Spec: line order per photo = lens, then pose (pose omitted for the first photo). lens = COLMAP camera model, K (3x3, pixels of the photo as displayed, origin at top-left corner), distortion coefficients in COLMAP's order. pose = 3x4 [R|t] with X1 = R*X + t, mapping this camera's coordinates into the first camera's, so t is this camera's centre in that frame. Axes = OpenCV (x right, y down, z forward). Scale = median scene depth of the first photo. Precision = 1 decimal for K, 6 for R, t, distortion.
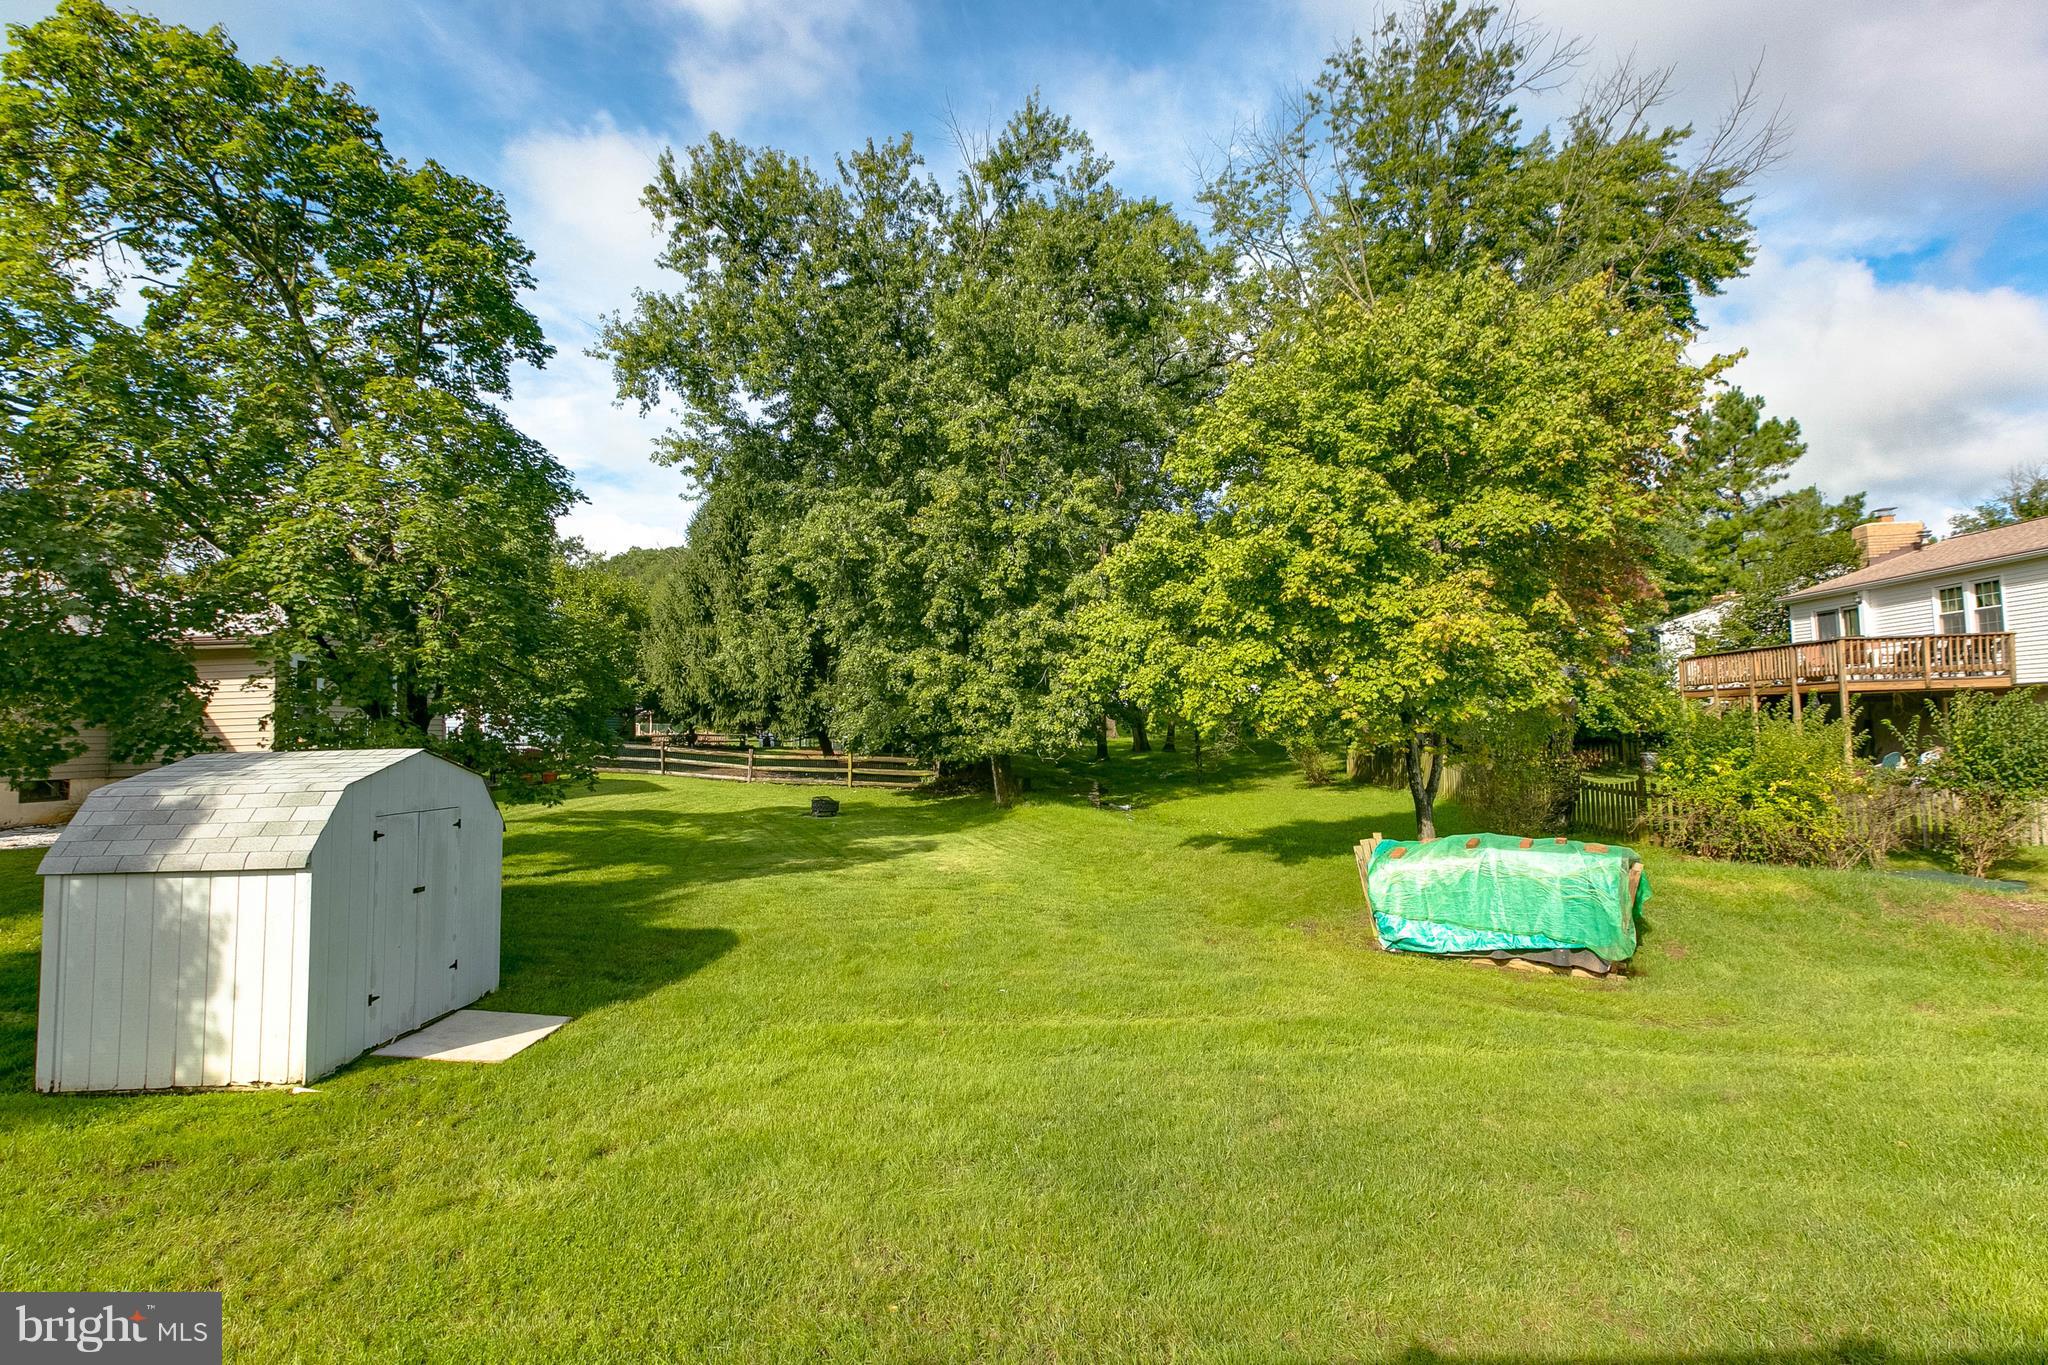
lens RADIAL K [[922.4, 0, 1024.0], [0, 922.4, 682.5], [0, 0, 1]] dist [-0.001965, 0.013628]
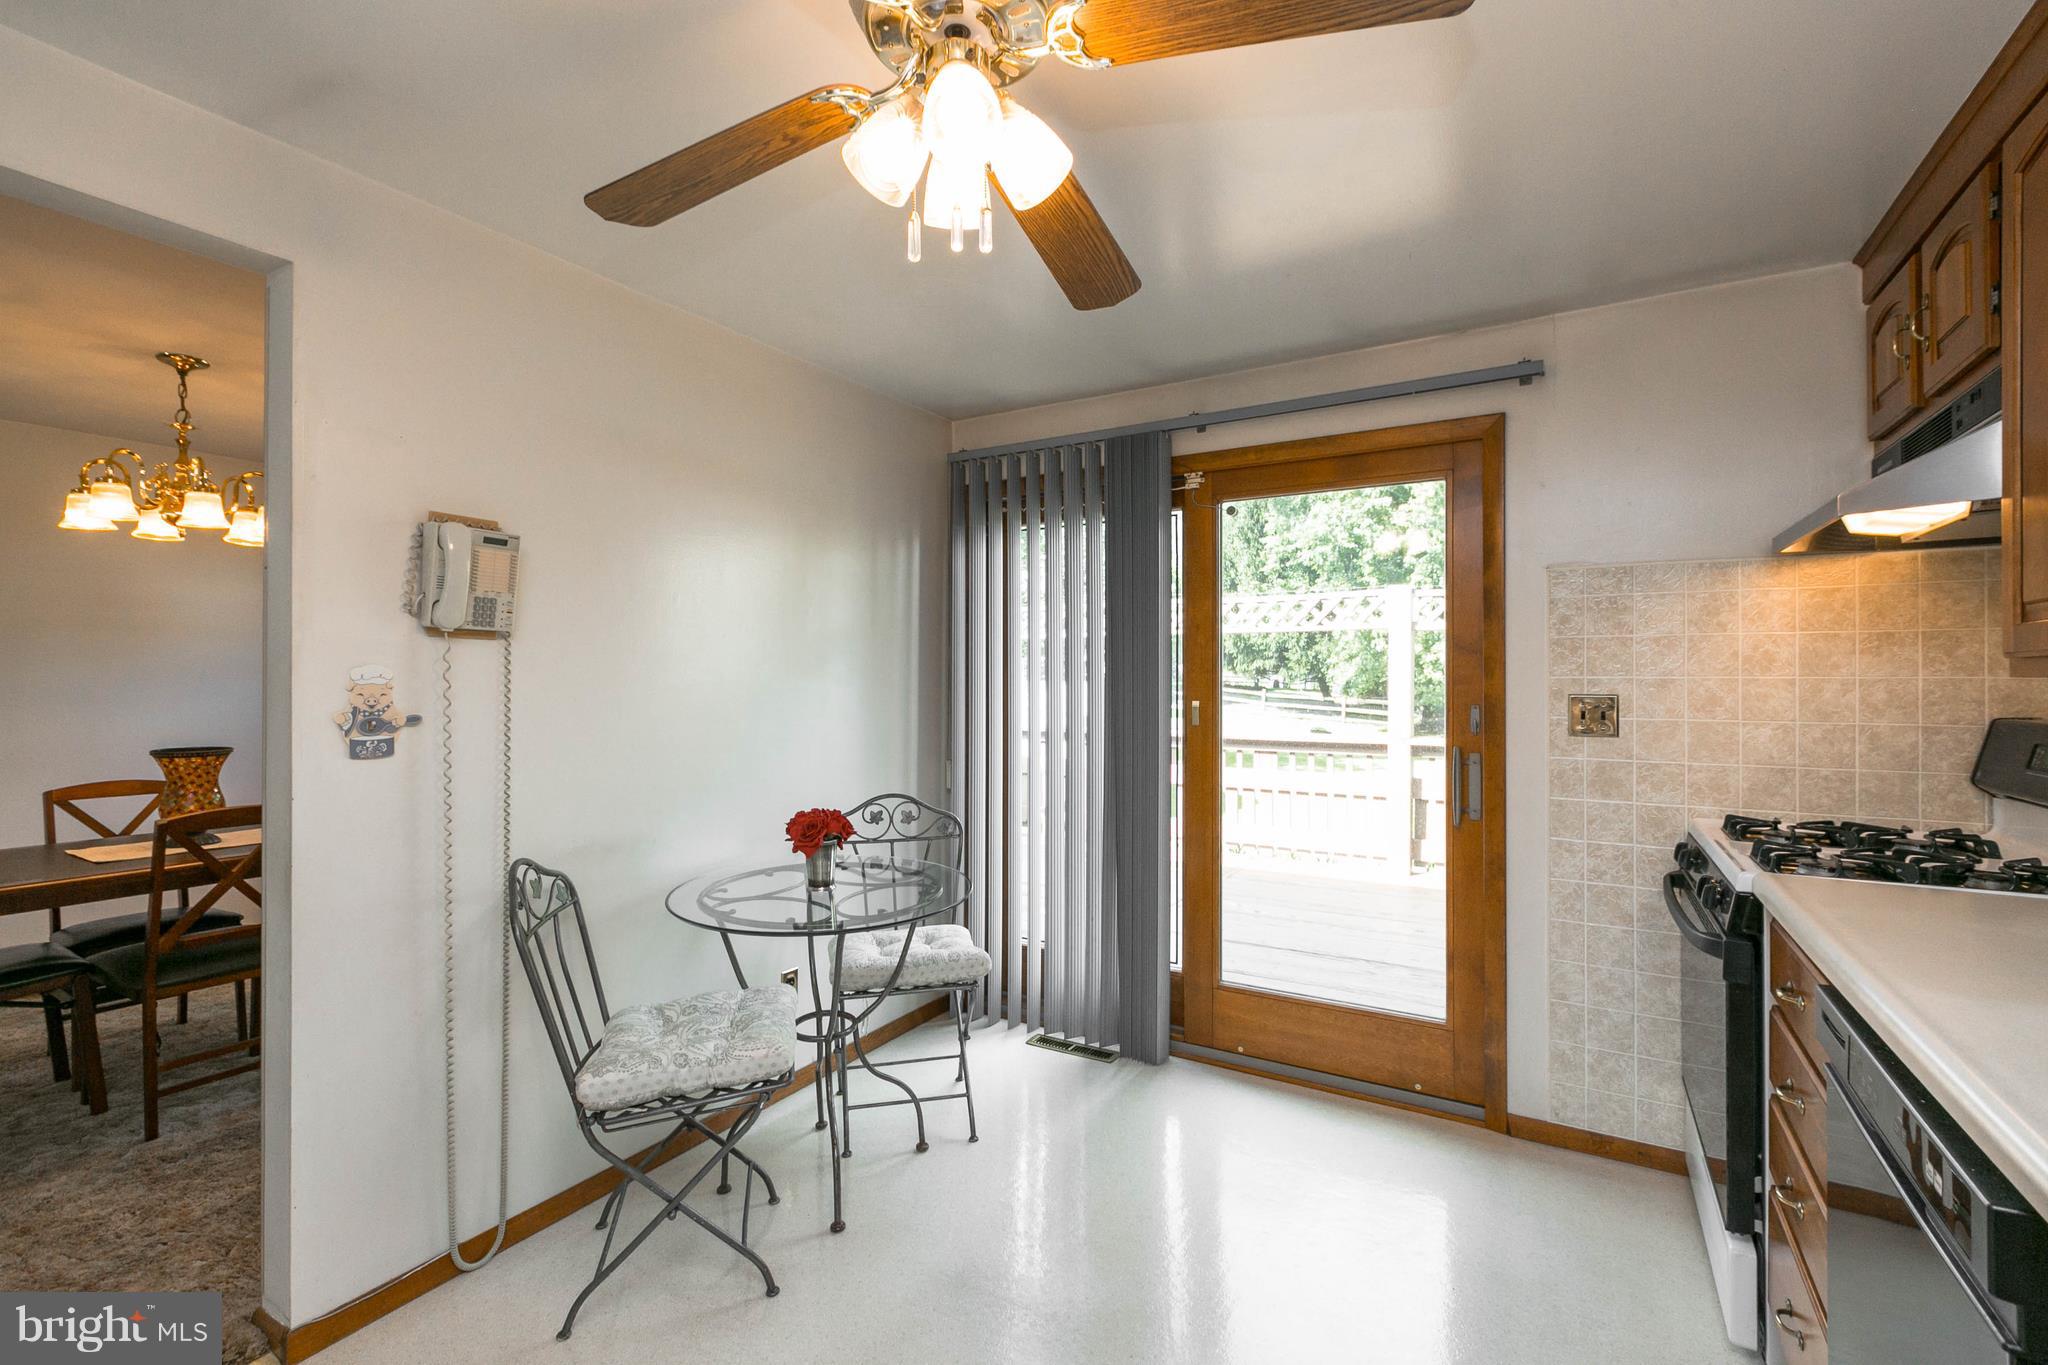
lens RADIAL K [[922.4, 0, 1024.0], [0, 922.4, 682.5], [0, 0, 1]] dist [-0.001965, 0.013628]
pose [[0.858349, 0.031852, -0.512076, 0.094849], [0.000817, 0.997985, 0.063446, -0.024143], [0.513065, -0.054877, 0.856594, -0.347264]]
